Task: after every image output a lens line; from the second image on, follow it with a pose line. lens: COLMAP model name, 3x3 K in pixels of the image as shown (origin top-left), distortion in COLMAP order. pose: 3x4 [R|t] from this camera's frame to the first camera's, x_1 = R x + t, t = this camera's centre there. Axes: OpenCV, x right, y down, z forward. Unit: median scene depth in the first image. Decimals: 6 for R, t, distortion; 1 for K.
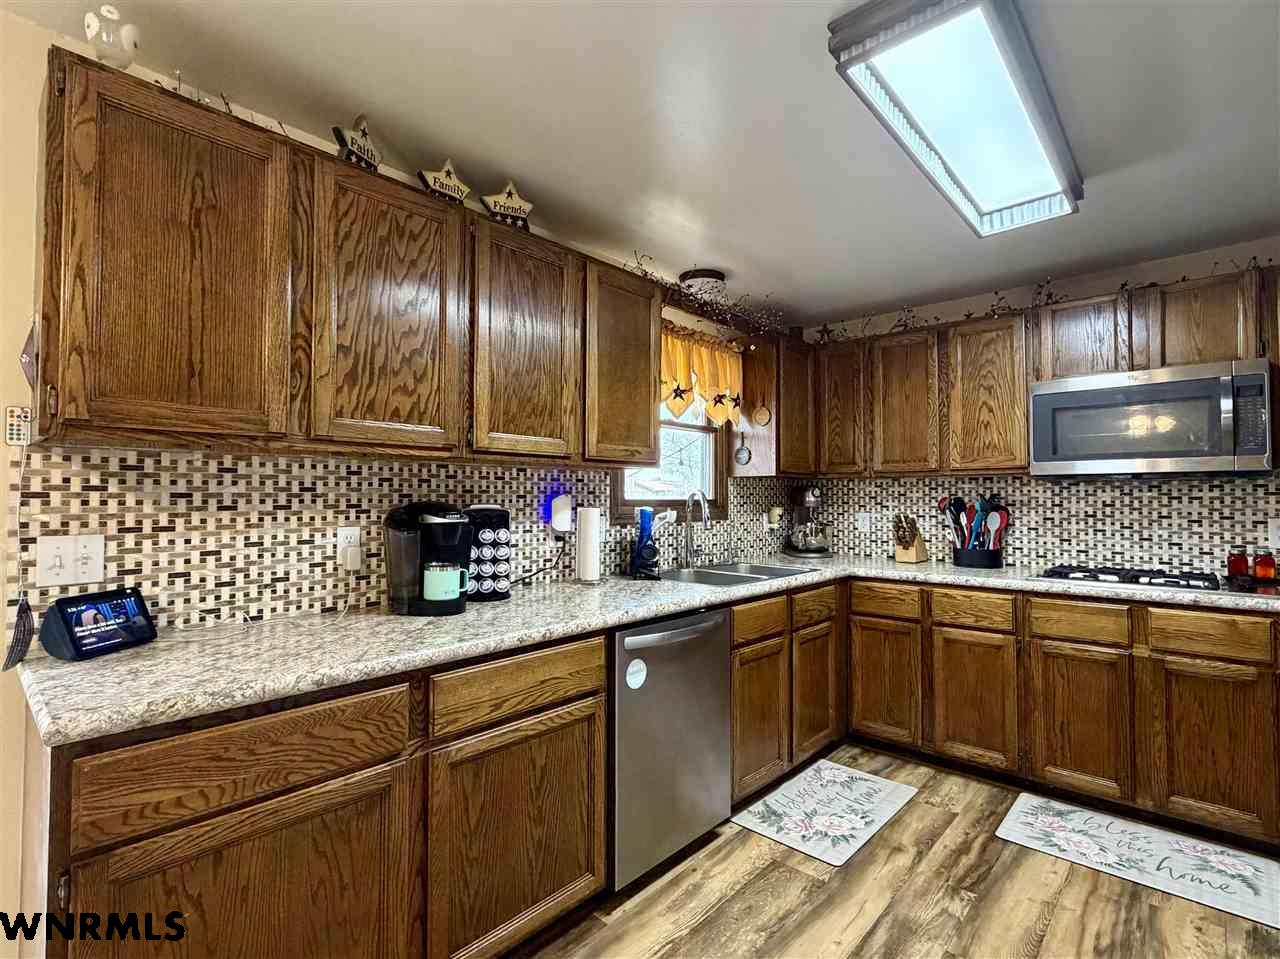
lens RADIAL K [[619.9, 0, 643.5], [0, 619.9, 481.1], [0, 0, 1]] dist [0.001367, -0.000648]
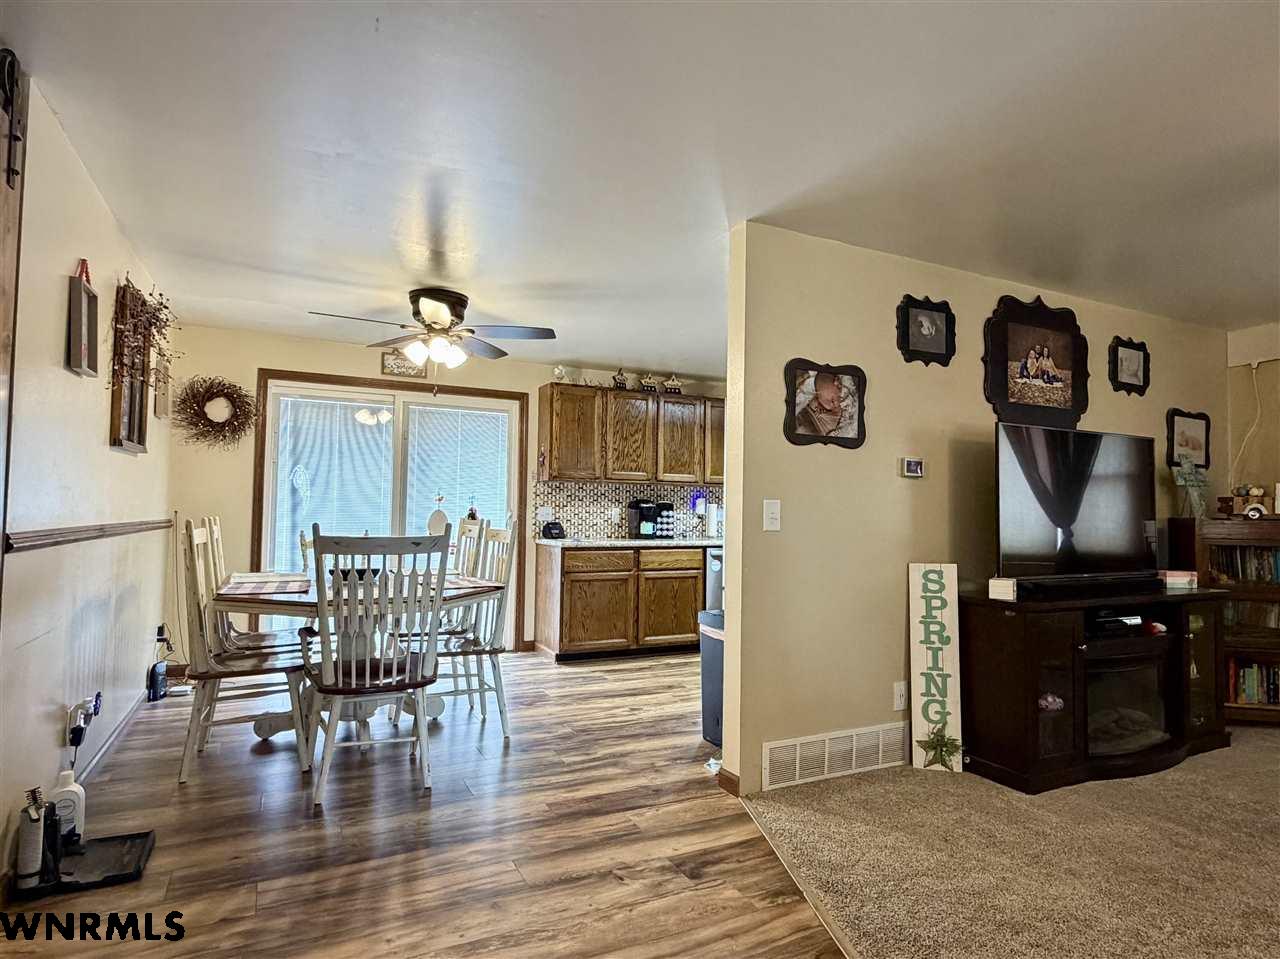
lens RADIAL K [[715.8, 0, 643.5], [0, 715.8, 483.8], [0, 0, 1]] dist [-0.001769, -0.000108]
pose [[0.928160, -0.000422, -0.372180, 0.871578], [-0.003975, 0.999931, -0.011047, -0.000557], [0.372159, 0.011733, 0.928095, -2.019176]]
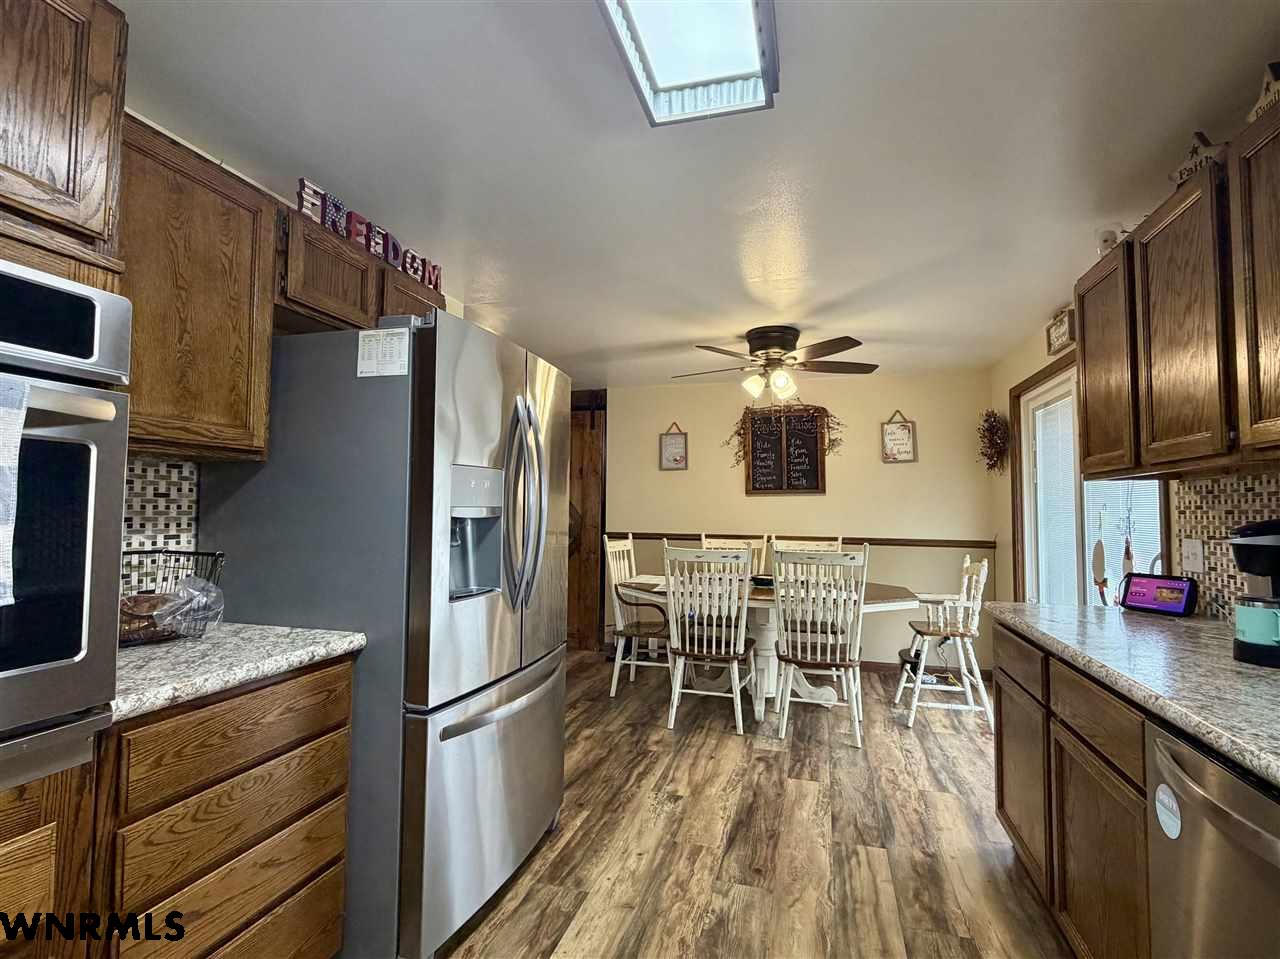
lens RADIAL K [[619.9, 0, 645.0], [0, 619.9, 481.9], [0, 0, 1]] dist [0.001367, -0.000648]
pose [[-0.900777, -0.029535, -0.433277, 0.728569], [0.004168, 0.997051, -0.076632, 0.050710], [0.434263, -0.070834, -0.897997, 1.424418]]
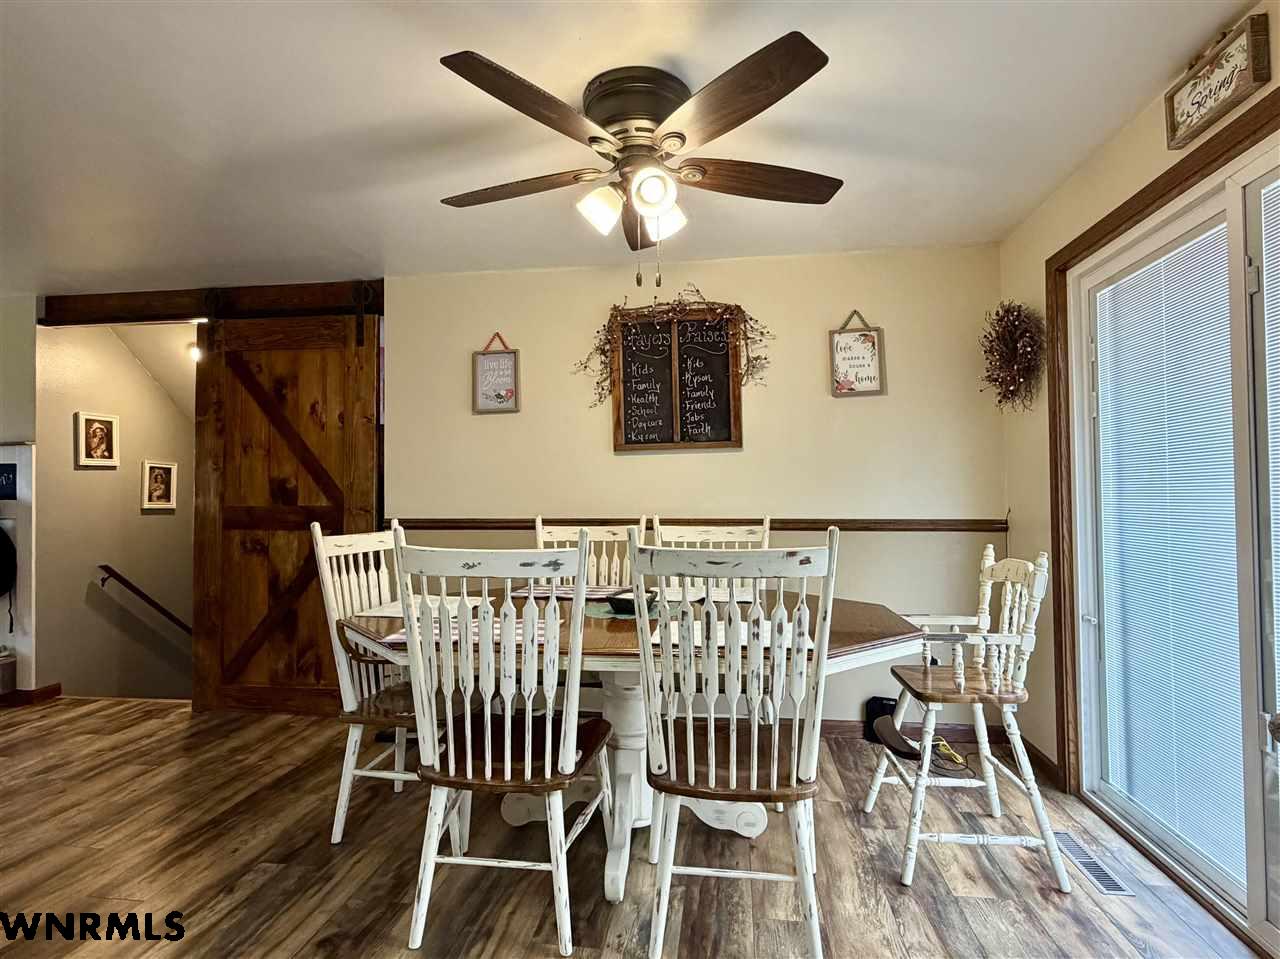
lens RADIAL K [[680.8, 0, 644.0], [0, 680.8, 485.3], [0, 0, 1]] dist [0.001203, -0.003283]
pose [[-0.828599, -0.004748, -0.559823, 0.067785], [0.024573, 0.998692, -0.044841, 0.071903], [0.559303, -0.050911, -0.827398, 0.672939]]
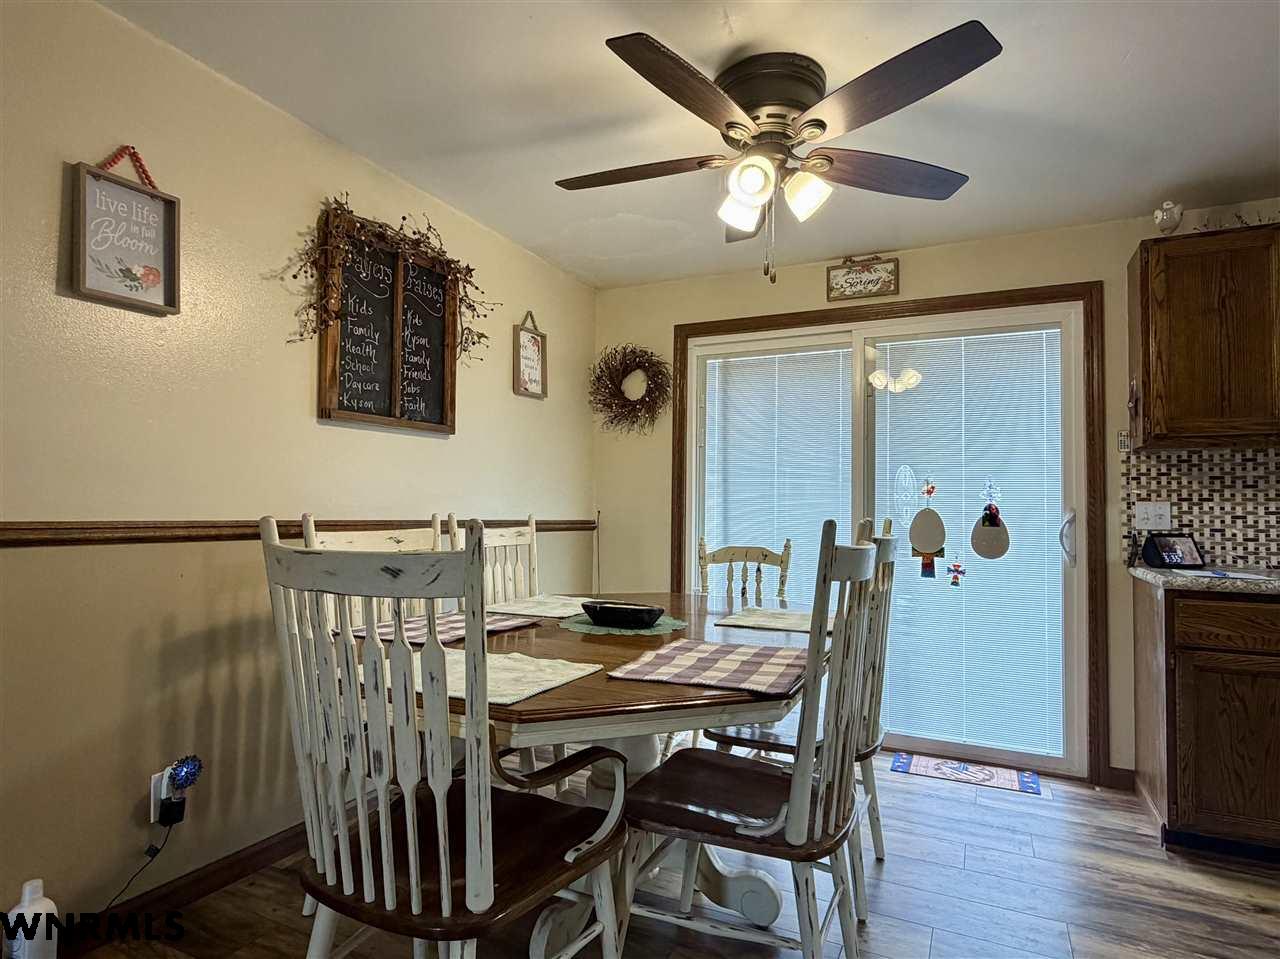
lens RADIAL K [[715.8, 0, 634.7], [0, 715.8, 484.0], [0, 0, 1]] dist [-0.001769, -0.000108]
pose [[0.271078, -0.030482, -0.962075, 0.477057], [0.015631, 0.999506, -0.027264, 0.055379], [0.962430, -0.007648, 0.271421, -0.732329]]
